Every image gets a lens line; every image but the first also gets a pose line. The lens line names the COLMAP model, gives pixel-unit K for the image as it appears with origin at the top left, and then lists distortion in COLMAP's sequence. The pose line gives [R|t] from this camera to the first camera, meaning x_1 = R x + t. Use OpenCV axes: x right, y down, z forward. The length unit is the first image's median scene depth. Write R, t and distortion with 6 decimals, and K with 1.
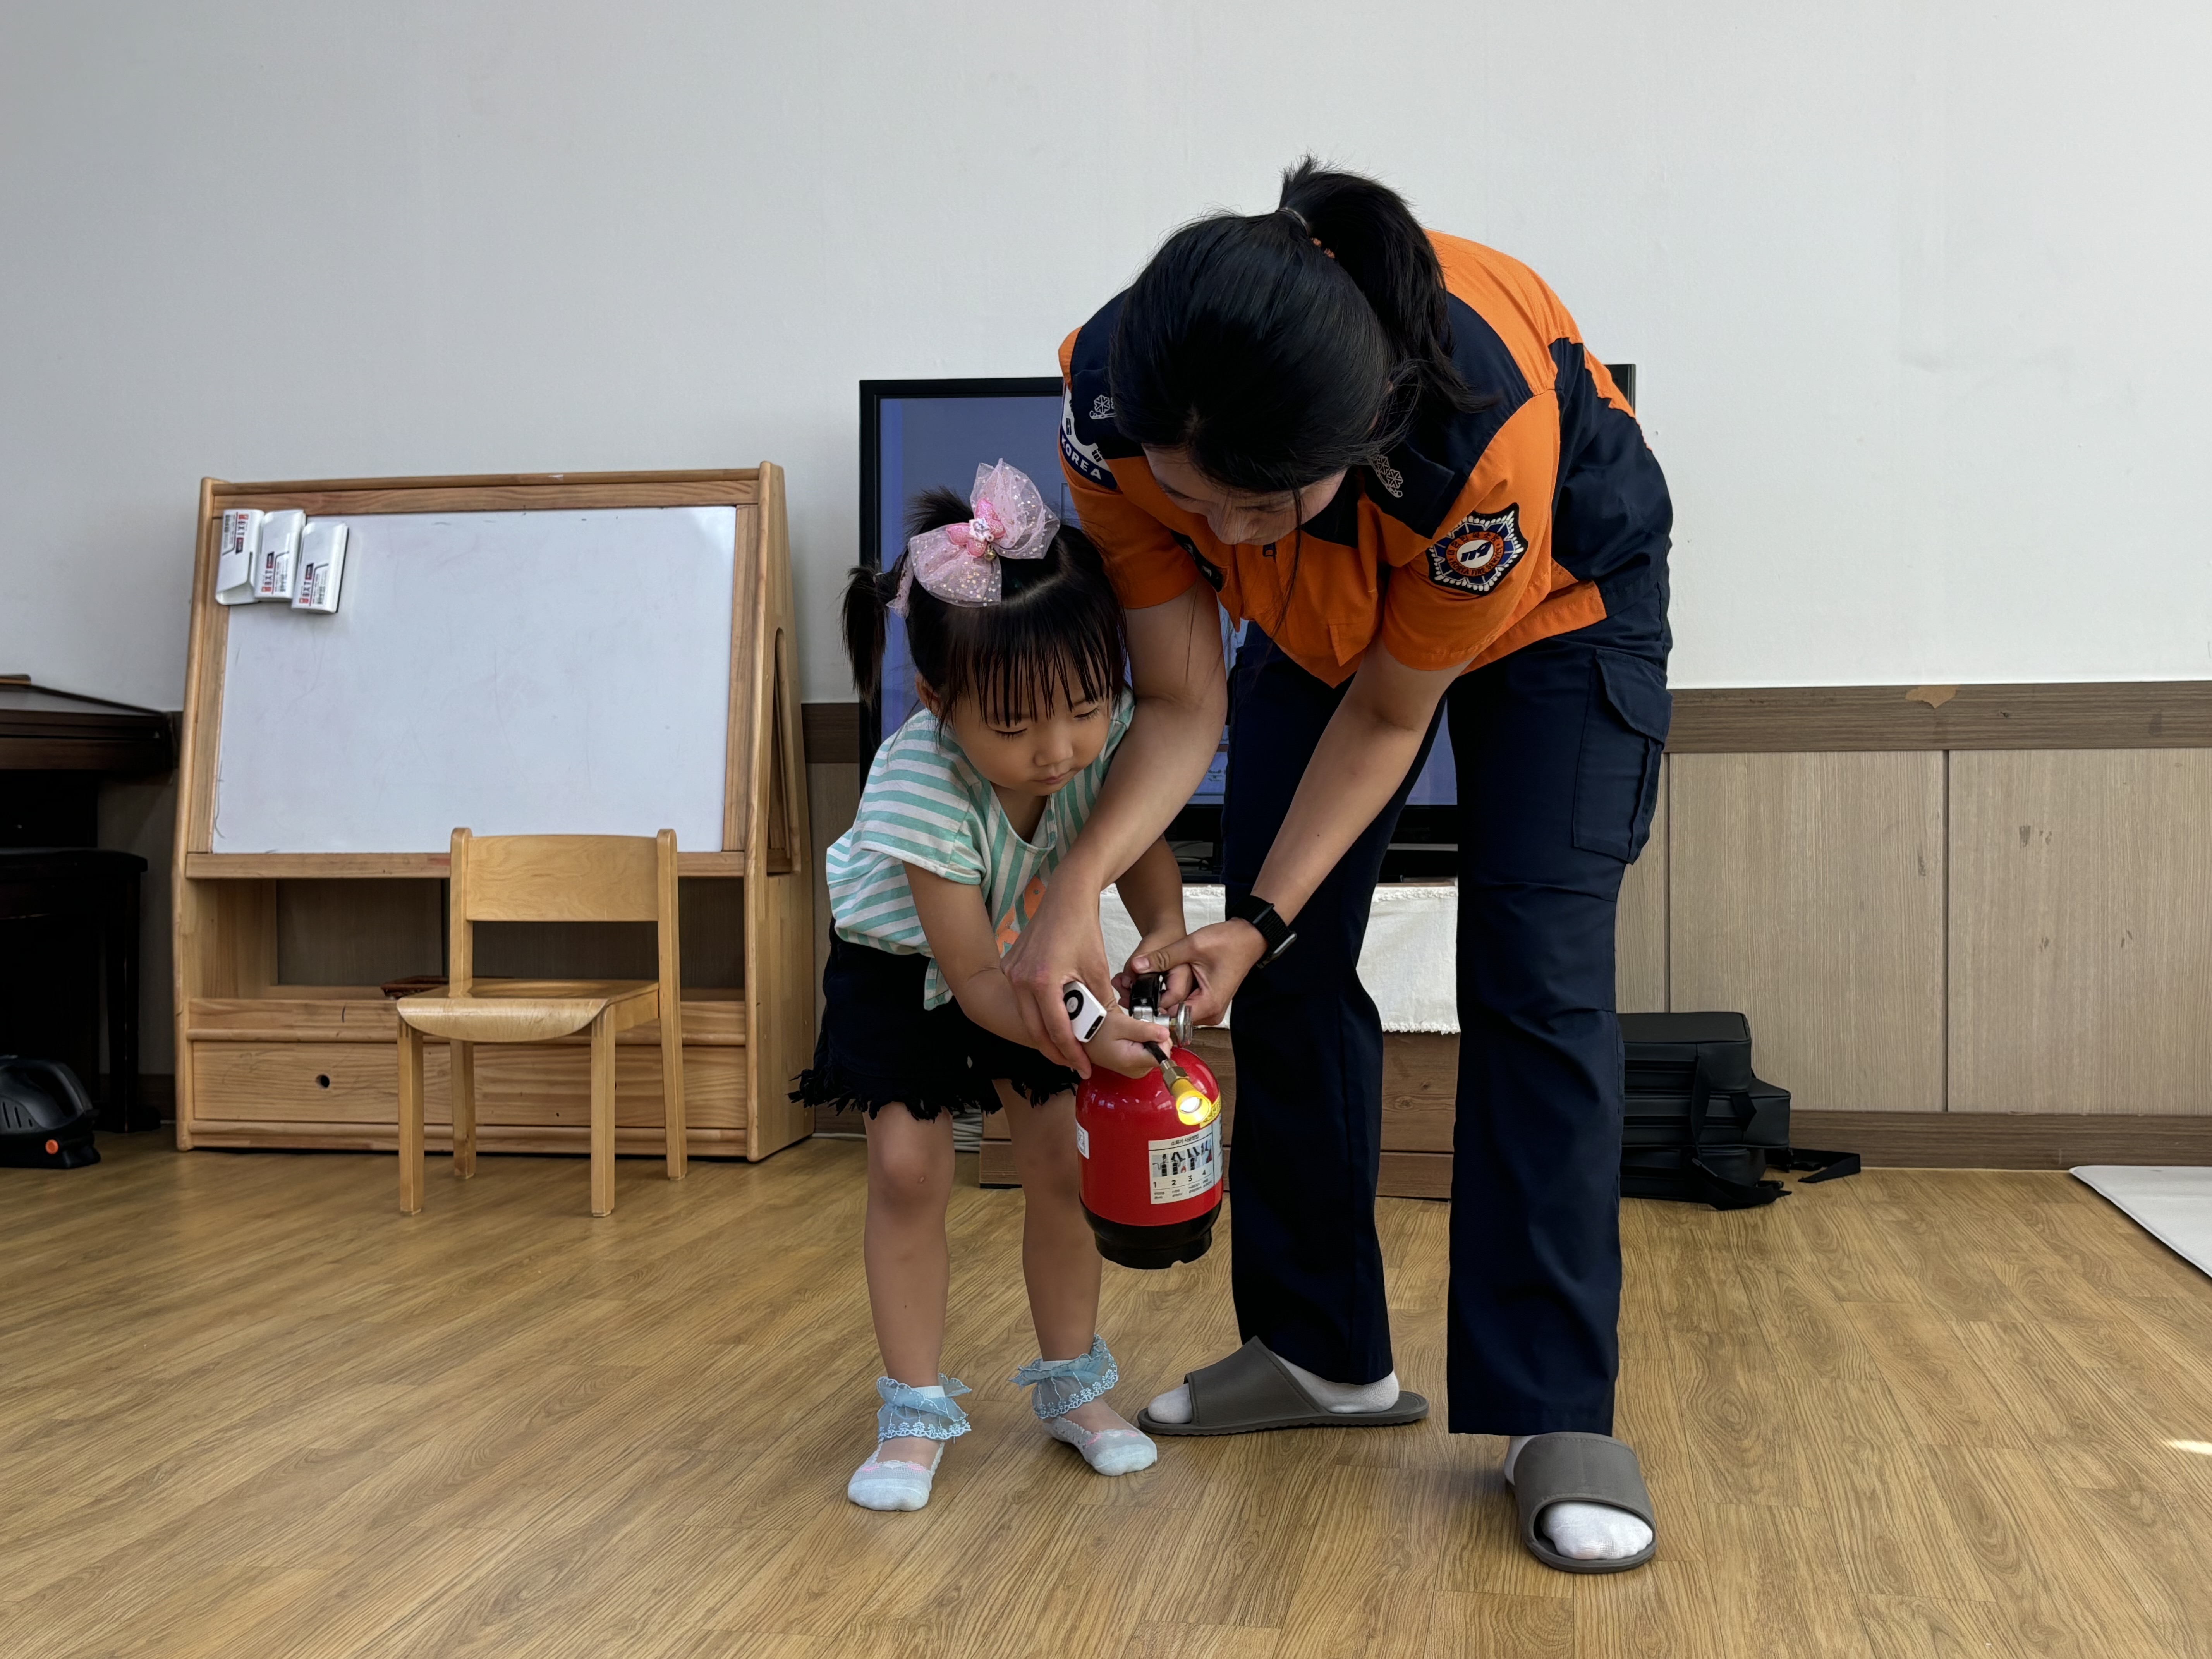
lens RADIAL K [[2422.3, 0, 1106.0], [0, 2422.3, 829.5], [0, 0, 1]] dist [0.004293, 0.003388]
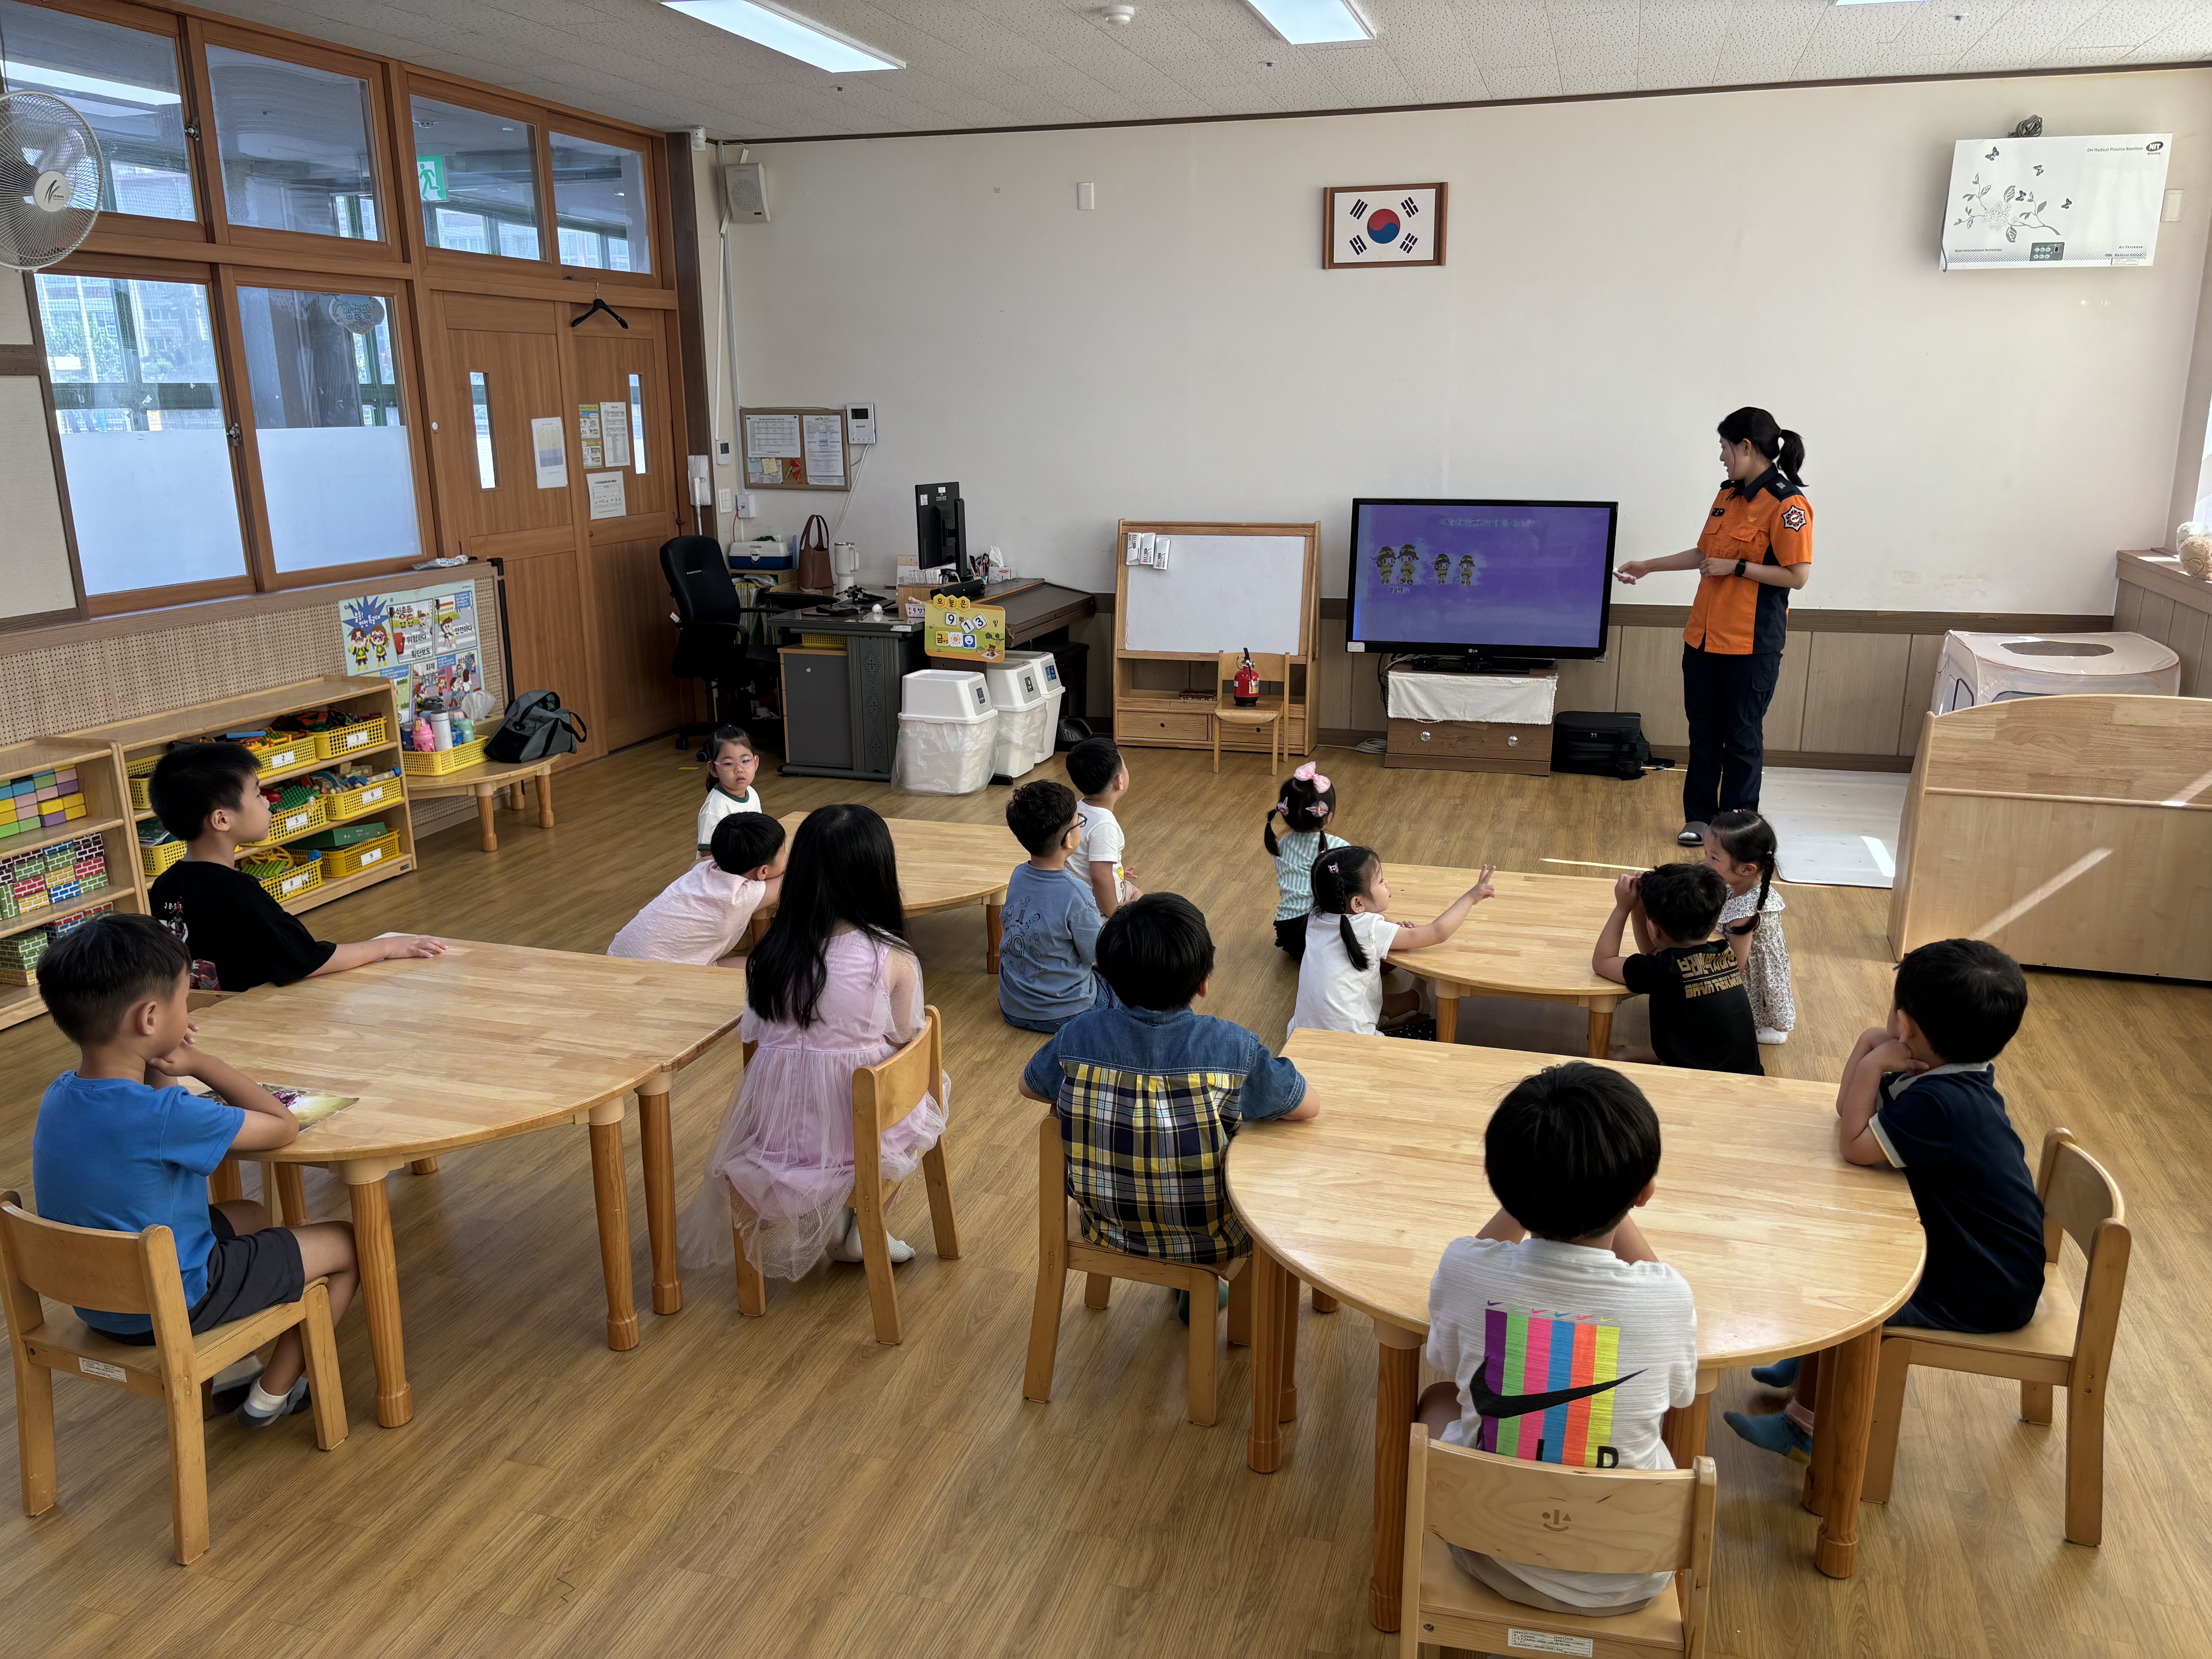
lens RADIAL K [[1746.4, 0, 1103.9], [0, 1746.4, 863.3], [0, 0, 1]] dist [0.081376, -0.068676]
pose [[0.995296, 0.029903, -0.092146, -0.193903], [-0.006927, 0.970703, 0.240184, -0.265633], [0.096628, -0.238416, 0.966344, -1.225474]]
